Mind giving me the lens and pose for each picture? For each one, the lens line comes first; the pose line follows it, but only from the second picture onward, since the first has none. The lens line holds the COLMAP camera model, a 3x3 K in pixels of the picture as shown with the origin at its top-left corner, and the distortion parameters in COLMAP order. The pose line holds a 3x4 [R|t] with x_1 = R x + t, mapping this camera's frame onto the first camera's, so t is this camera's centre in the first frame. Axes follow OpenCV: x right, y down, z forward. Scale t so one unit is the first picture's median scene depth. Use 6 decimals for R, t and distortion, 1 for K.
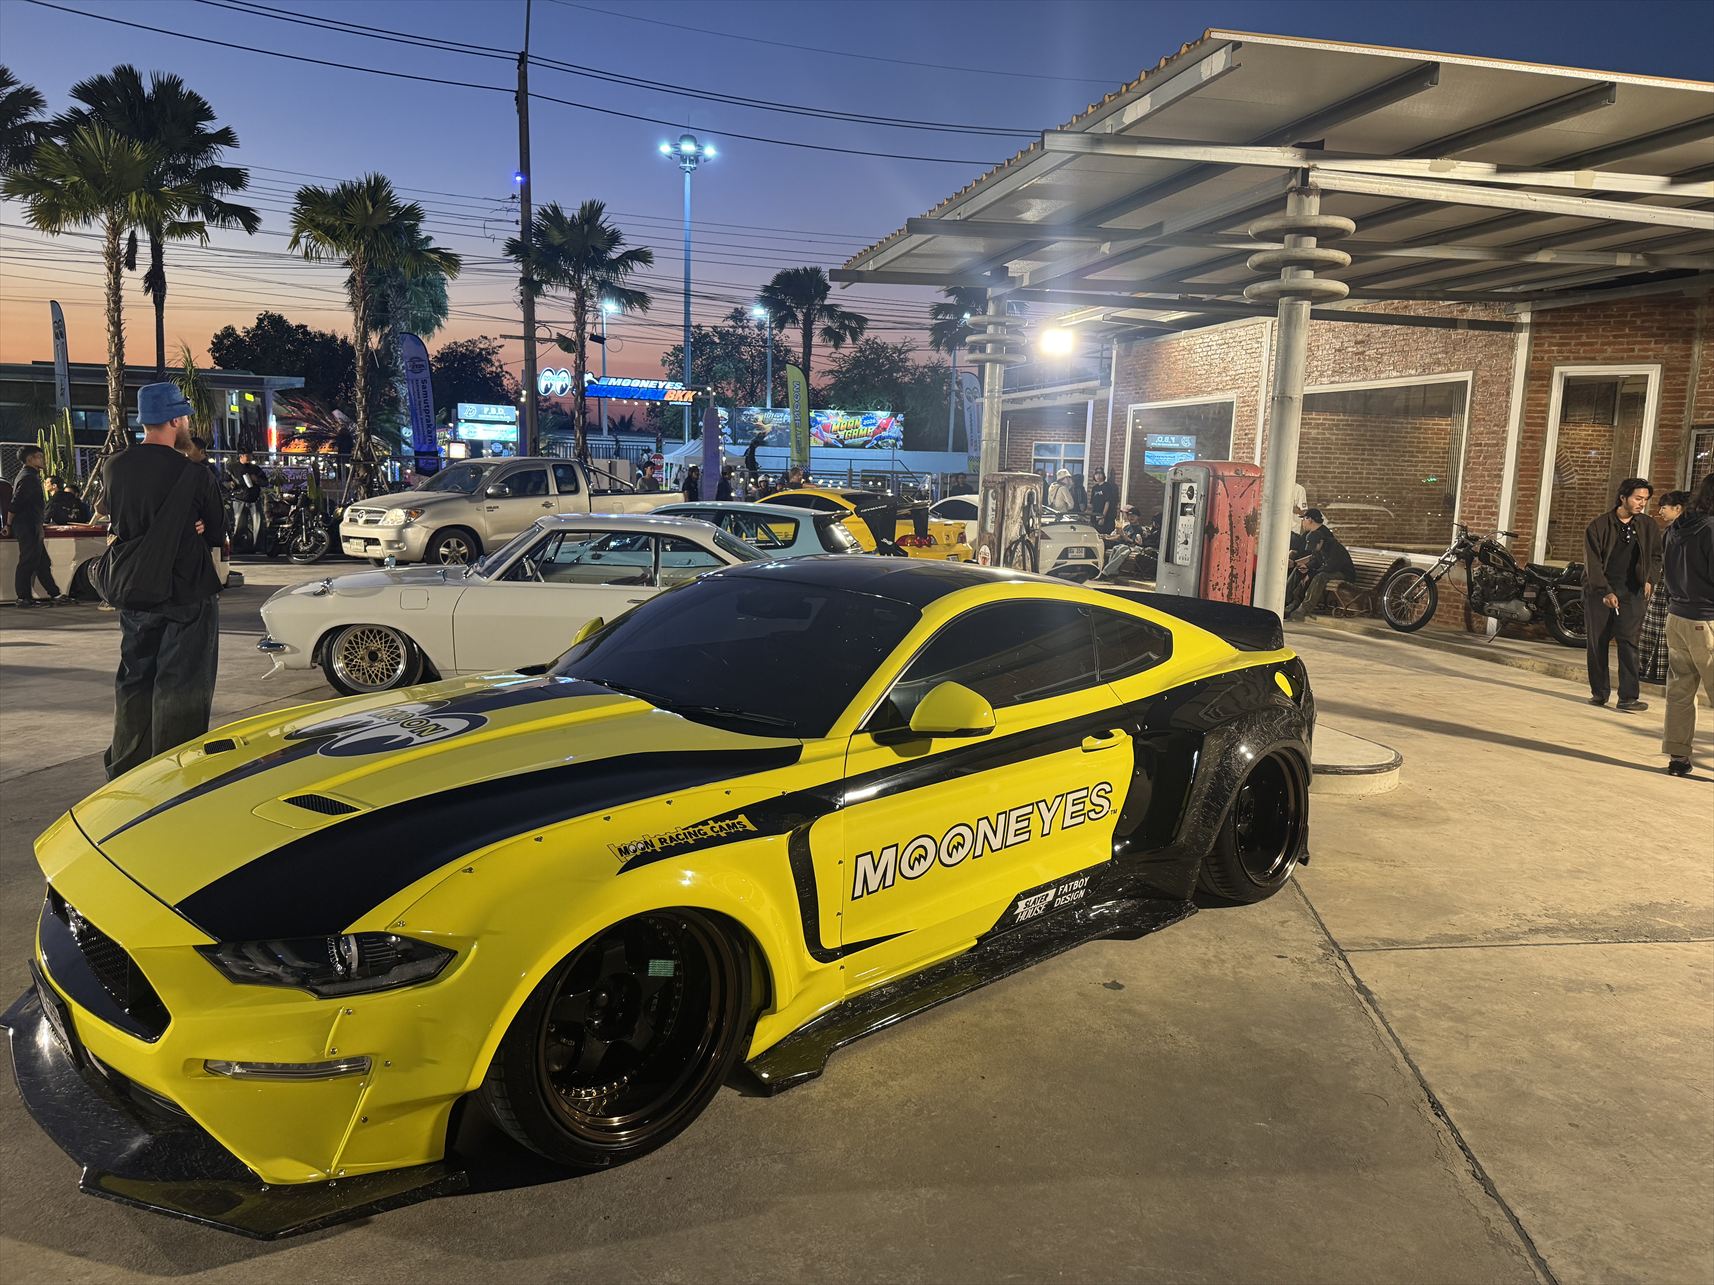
lens RADIAL K [[1191.4, 0, 857.0], [0, 1191.4, 642.5], [0, 0, 1]] dist [0.060911, -0.065854]
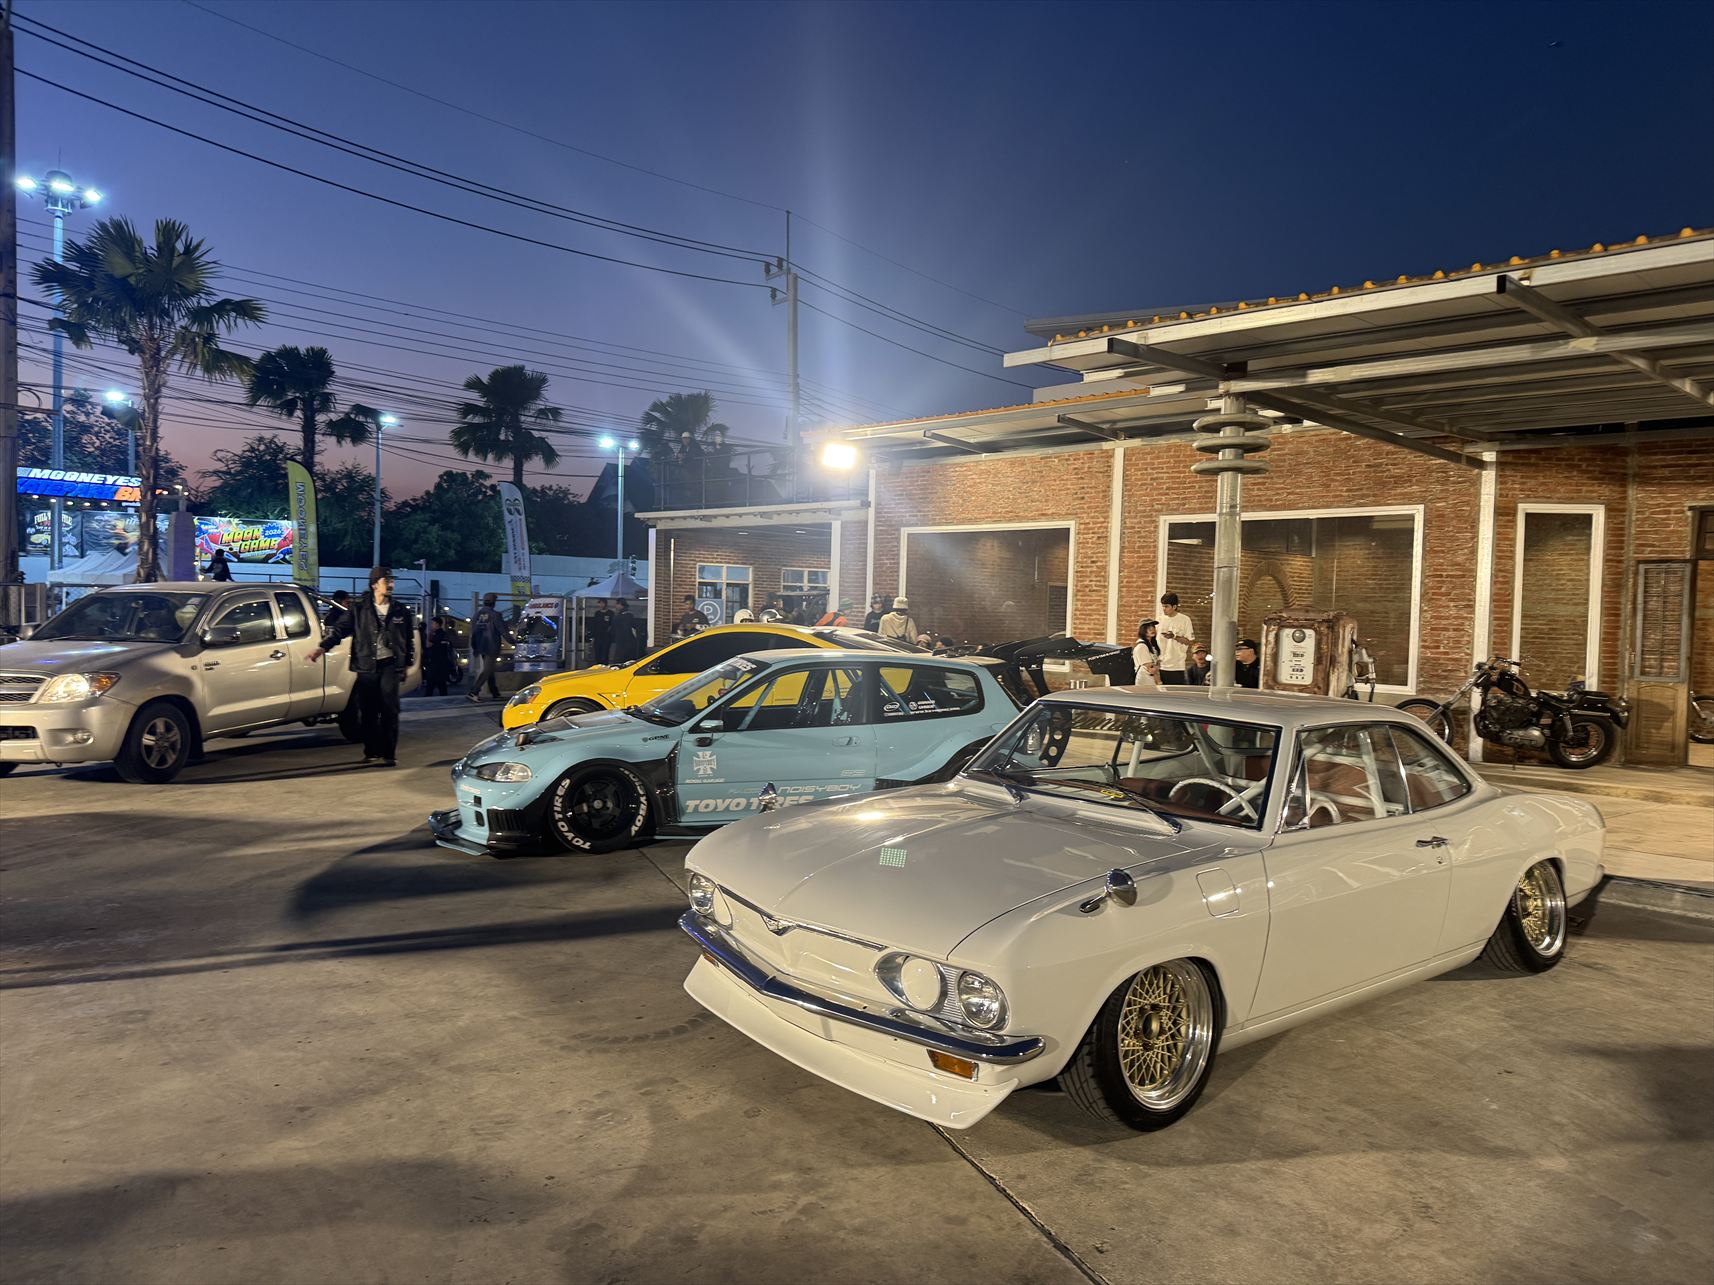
lens RADIAL K [[1191.4, 0, 857.0], [0, 1191.4, 642.5], [0, 0, 1]] dist [0.060911, -0.065854]
pose [[0.860777, -0.025687, 0.508333, -0.362285], [0.074295, 0.994370, -0.075559, -0.055743], [-0.503530, 0.102806, 0.857839, 0.313480]]
